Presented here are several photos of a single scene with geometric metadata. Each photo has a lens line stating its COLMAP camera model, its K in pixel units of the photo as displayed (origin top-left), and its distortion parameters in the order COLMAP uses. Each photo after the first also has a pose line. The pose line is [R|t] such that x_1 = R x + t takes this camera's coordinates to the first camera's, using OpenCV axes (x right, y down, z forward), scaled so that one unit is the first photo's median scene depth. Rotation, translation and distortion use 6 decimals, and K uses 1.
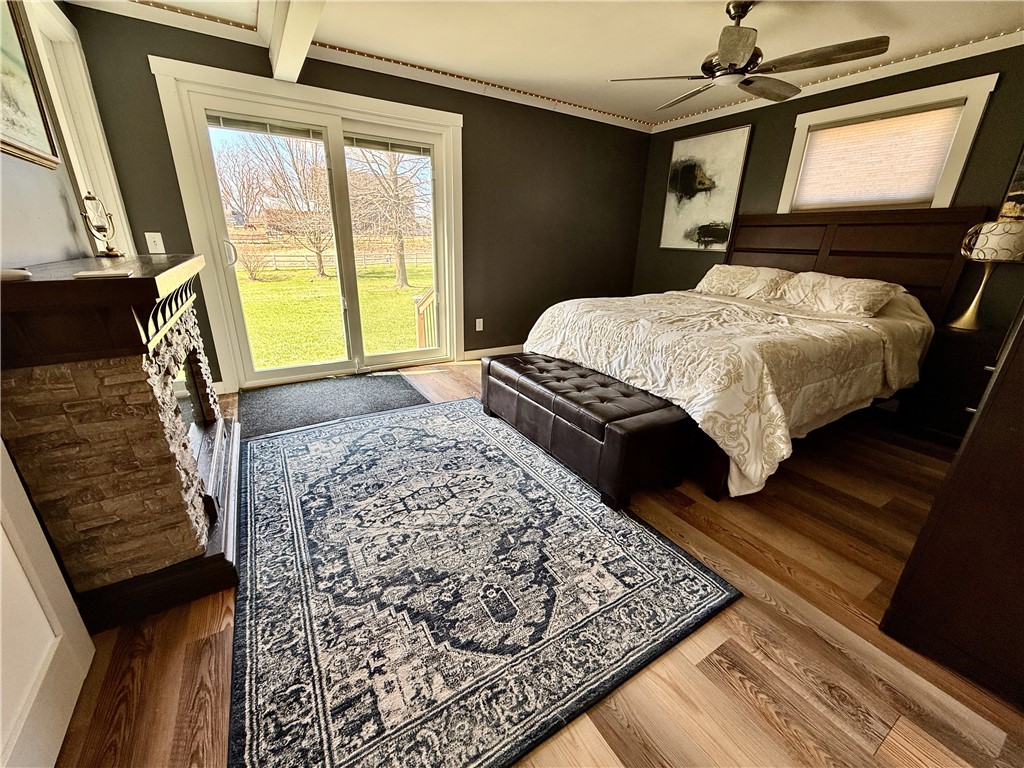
lens RADIAL K [[407.8, 0, 508.8], [0, 407.8, 384.7], [0, 0, 1]] dist [-0.001072, -0.000044]
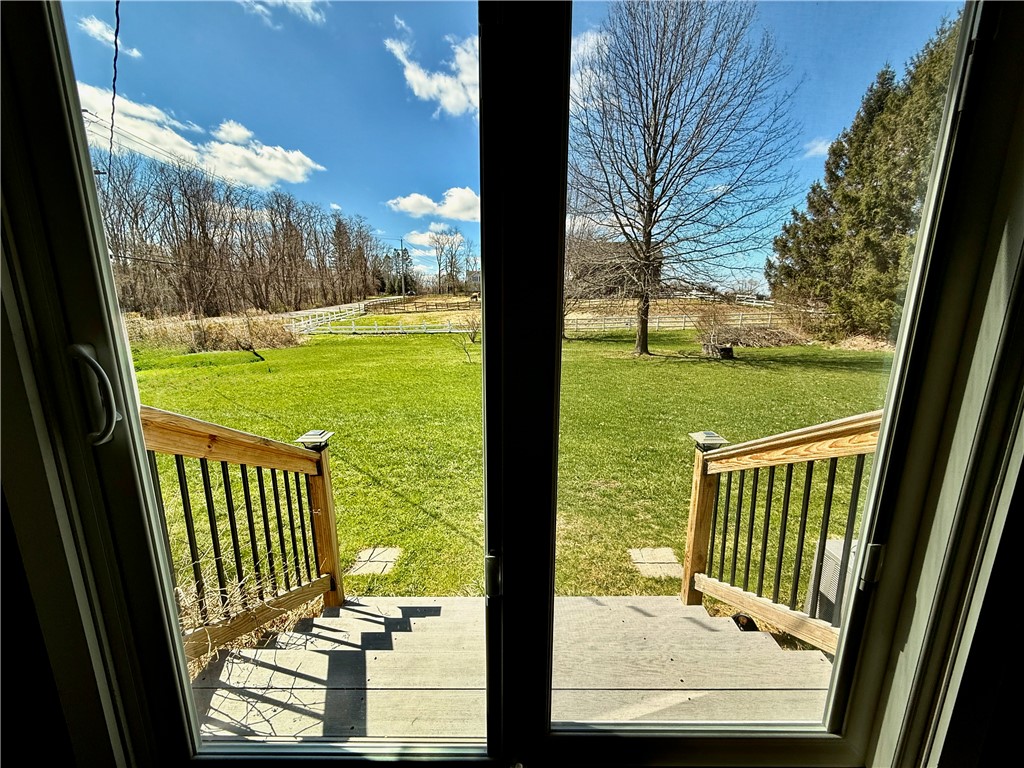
lens RADIAL K [[407.8, 0, 508.8], [0, 407.8, 384.7], [0, 0, 1]] dist [-0.001072, -0.000044]
pose [[0.850528, 0.085321, -0.518963, -0.476302], [-0.158029, 0.982615, -0.097444, -0.514213], [0.501627, 0.164890, 0.849224, 1.308701]]
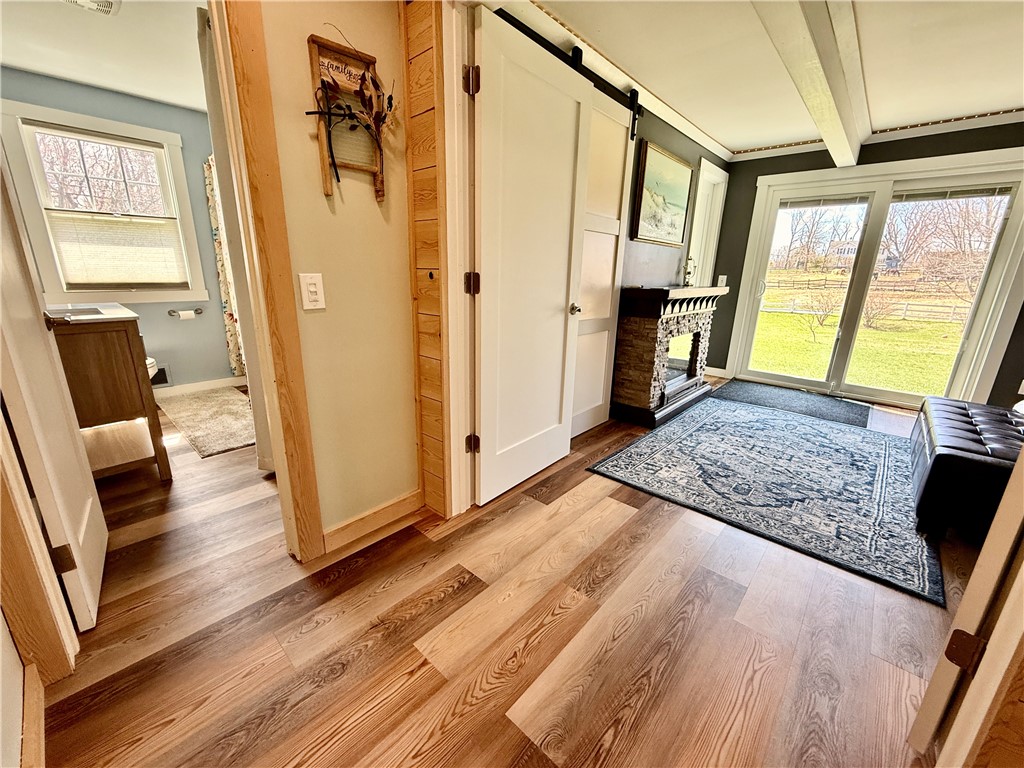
lens RADIAL K [[407.8, 0, 508.8], [0, 407.8, 384.7], [0, 0, 1]] dist [-0.001072, -0.000044]
pose [[0.275328, 0.245206, -0.929553, 0.795708], [-0.338593, 0.929700, 0.144956, 0.154671], [0.899750, 0.274830, 0.338998, -0.370811]]
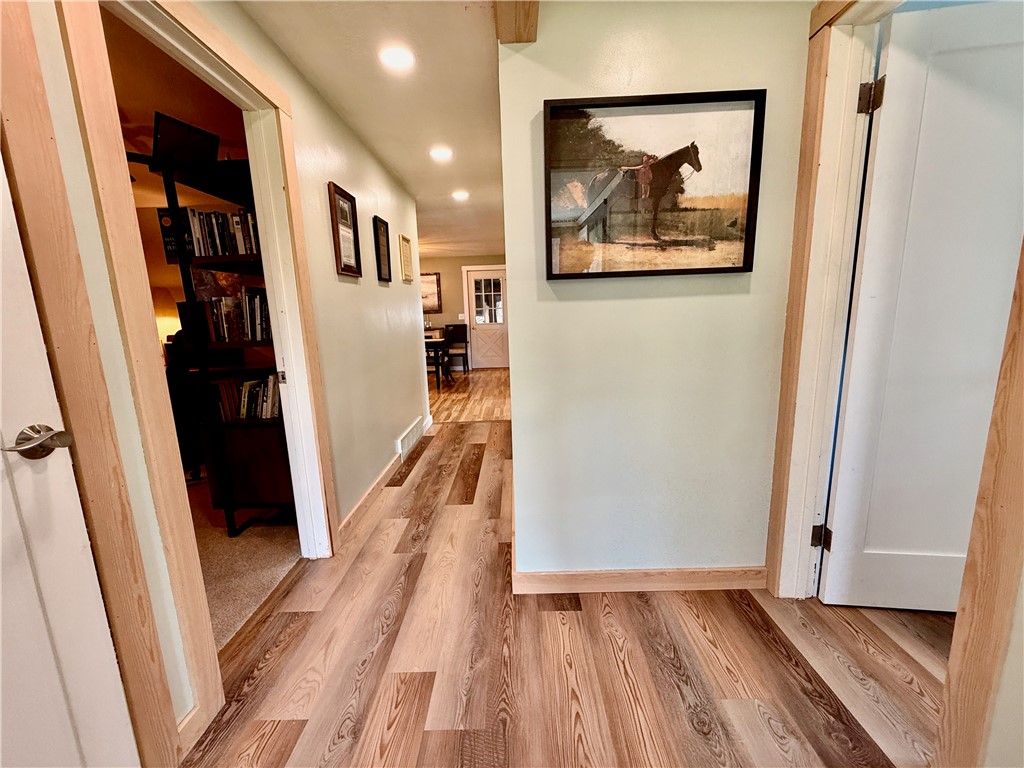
lens RADIAL K [[407.8, 0, 508.8], [0, 407.8, 384.7], [0, 0, 1]] dist [-0.001072, -0.000044]
pose [[-0.847027, -0.088757, 0.524087, 0.231423], [0.189871, 0.870393, 0.454275, -0.032506], [-0.496482, 0.484292, -0.720394, 0.050749]]
